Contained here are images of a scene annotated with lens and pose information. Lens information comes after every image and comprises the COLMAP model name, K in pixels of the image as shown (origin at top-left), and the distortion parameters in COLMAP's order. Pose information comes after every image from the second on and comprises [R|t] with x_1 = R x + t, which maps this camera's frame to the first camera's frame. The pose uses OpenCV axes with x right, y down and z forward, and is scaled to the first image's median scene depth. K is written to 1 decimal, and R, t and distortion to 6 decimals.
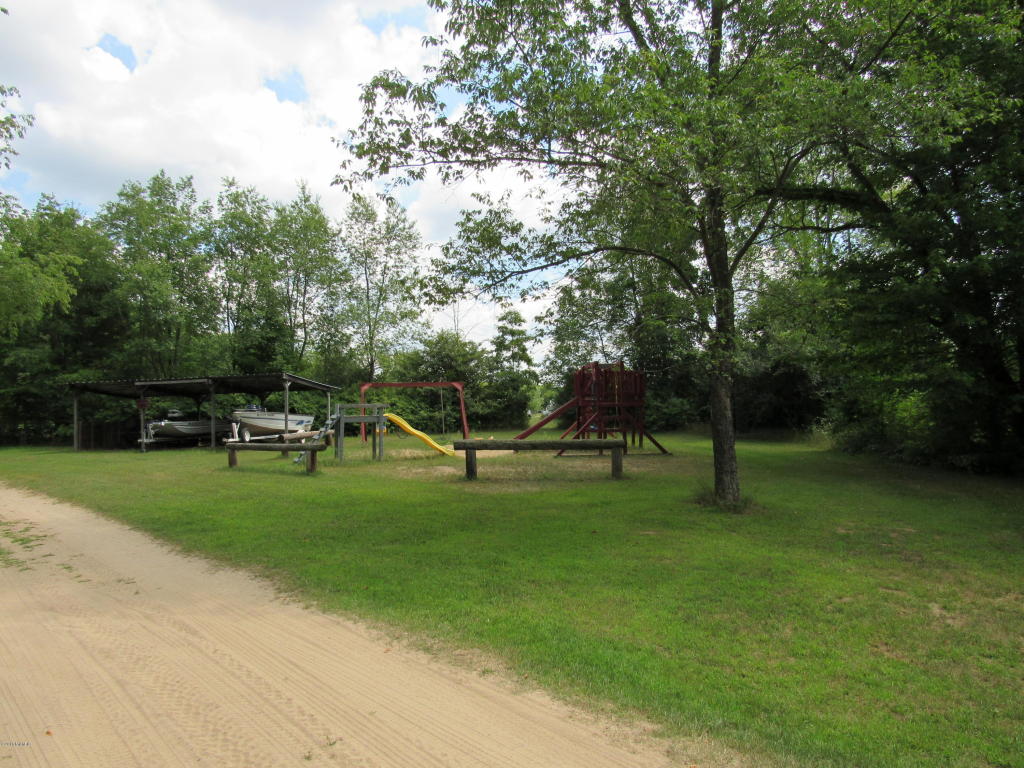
lens RADIAL K [[756.2, 0, 516.6], [0, 756.2, 387.2], [0, 0, 1]] dist [-0.024108, 0.007665]
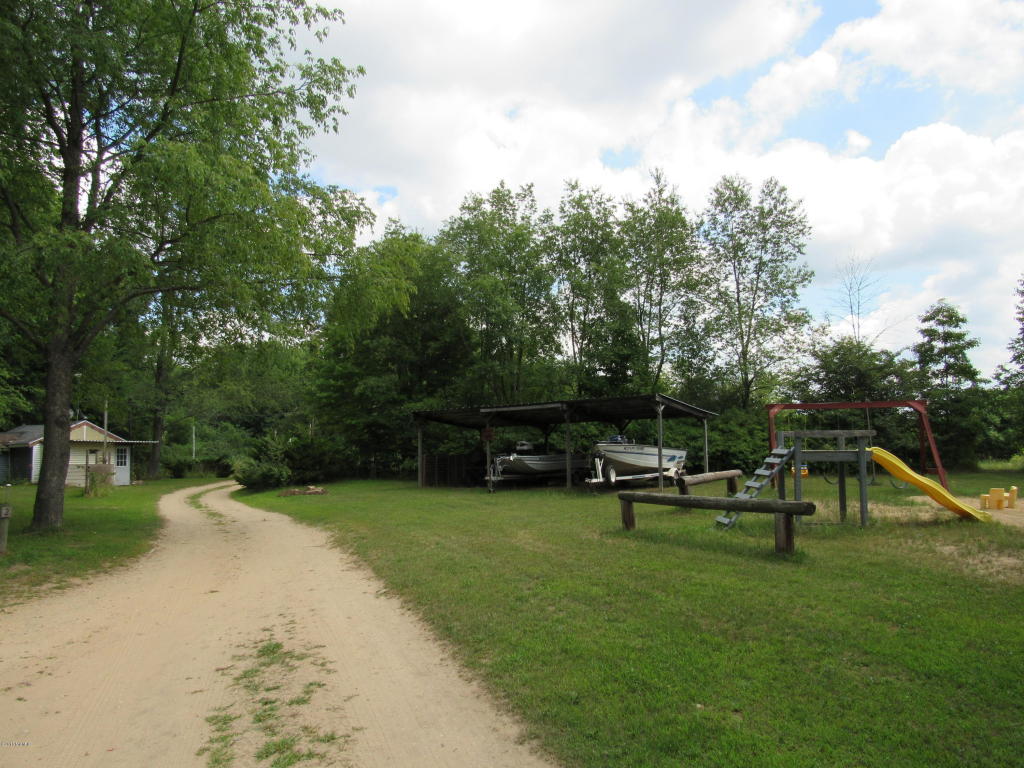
lens RADIAL K [[756.2, 0, 501.3], [0, 756.2, 383.8], [0, 0, 1]] dist [-0.024108, 0.007665]
pose [[0.909227, -0.028566, -0.415319, -0.099736], [0.008026, 0.998660, -0.051118, 0.006954], [0.416223, 0.043145, 0.908238, 0.177885]]
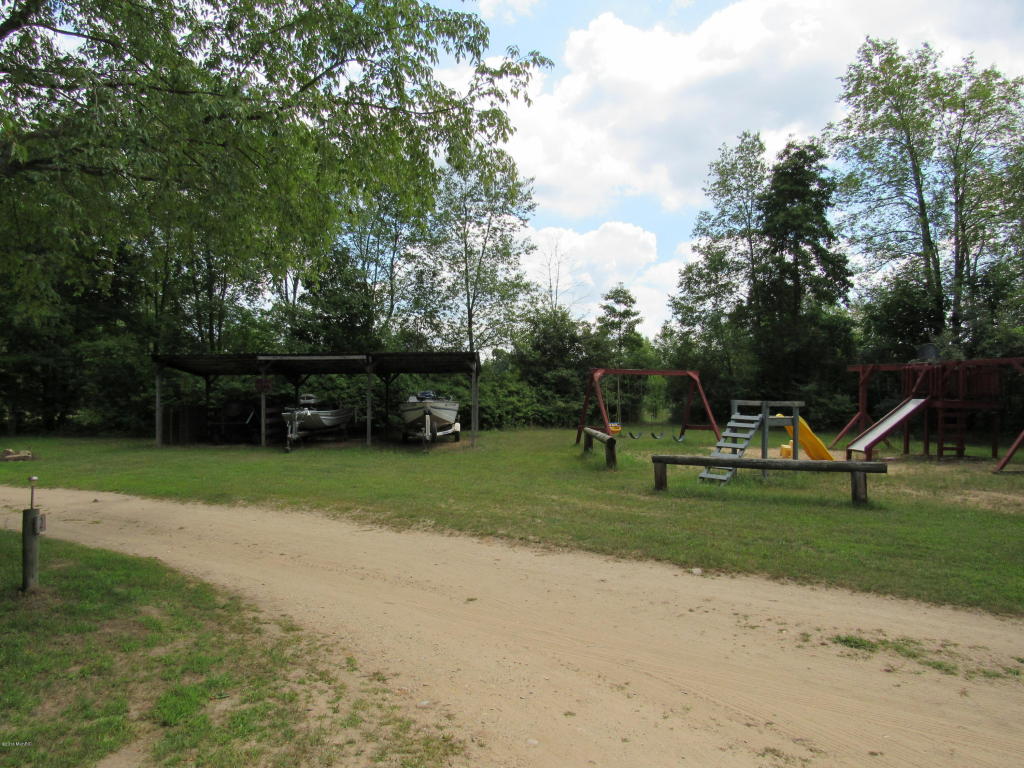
lens RADIAL K [[756.2, 0, 512.7], [0, 756.2, 380.7], [0, 0, 1]] dist [-0.024108, 0.007665]
pose [[0.978933, 0.029095, 0.202099, -0.318800], [-0.031329, 0.999478, 0.007865, 0.003210], [-0.201764, -0.014031, 0.979334, 0.171984]]
